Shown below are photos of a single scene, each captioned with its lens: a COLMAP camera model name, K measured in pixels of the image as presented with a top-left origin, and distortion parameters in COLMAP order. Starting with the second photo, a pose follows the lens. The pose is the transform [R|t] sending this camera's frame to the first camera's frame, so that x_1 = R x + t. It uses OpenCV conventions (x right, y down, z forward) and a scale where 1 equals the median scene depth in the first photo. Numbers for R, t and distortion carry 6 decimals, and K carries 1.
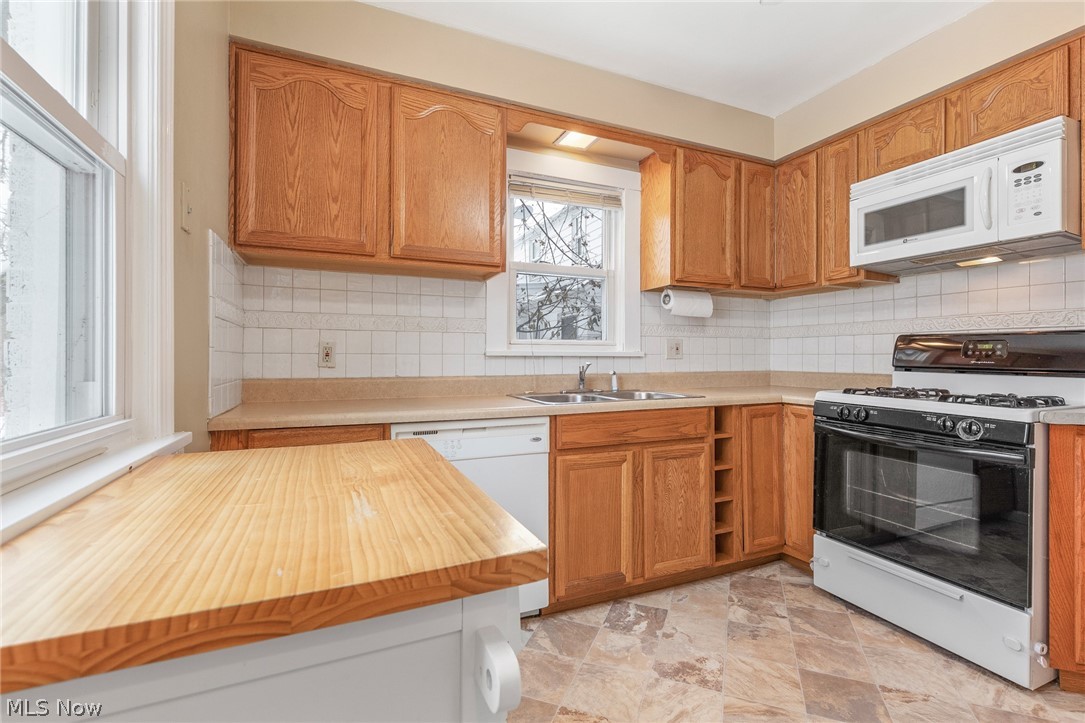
lens RADIAL K [[490.5, 0, 550.4], [0, 490.5, 354.6], [0, 0, 1]] dist [0.007640, -0.000084]
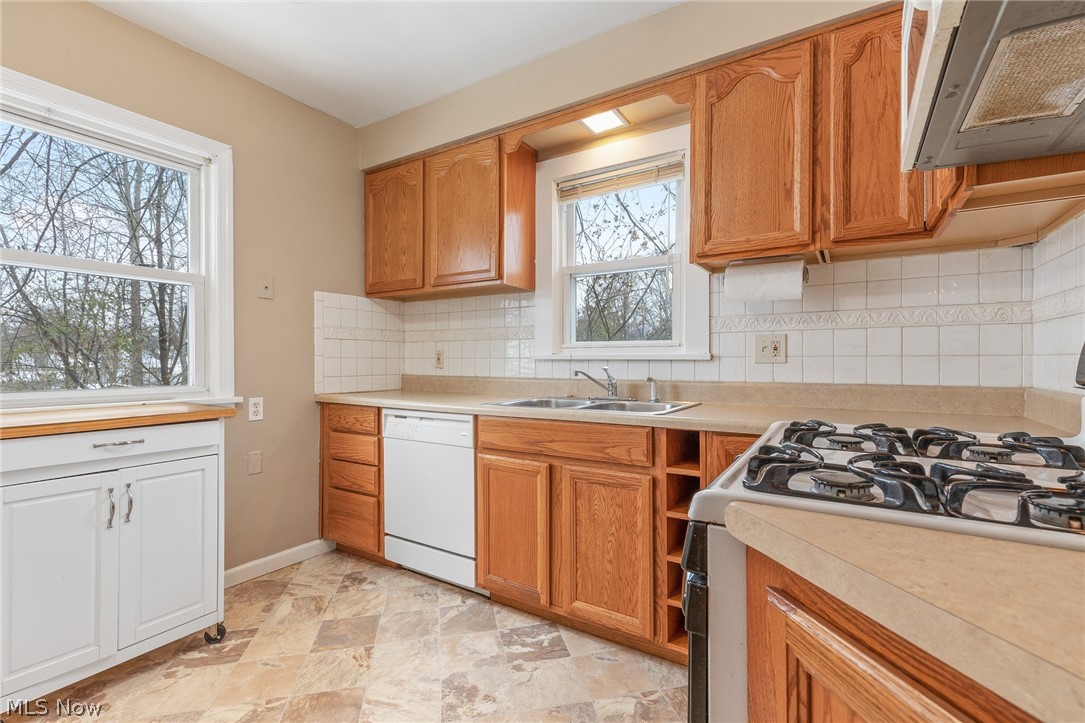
lens RADIAL K [[490.5, 0, 551.4], [0, 490.5, 364.0], [0, 0, 1]] dist [0.007640, -0.000084]
pose [[0.554918, 0.005169, -0.831889, 0.919103], [0.005108, 0.999941, 0.009621, 0.002381], [0.831889, -0.009588, 0.554859, 0.497010]]
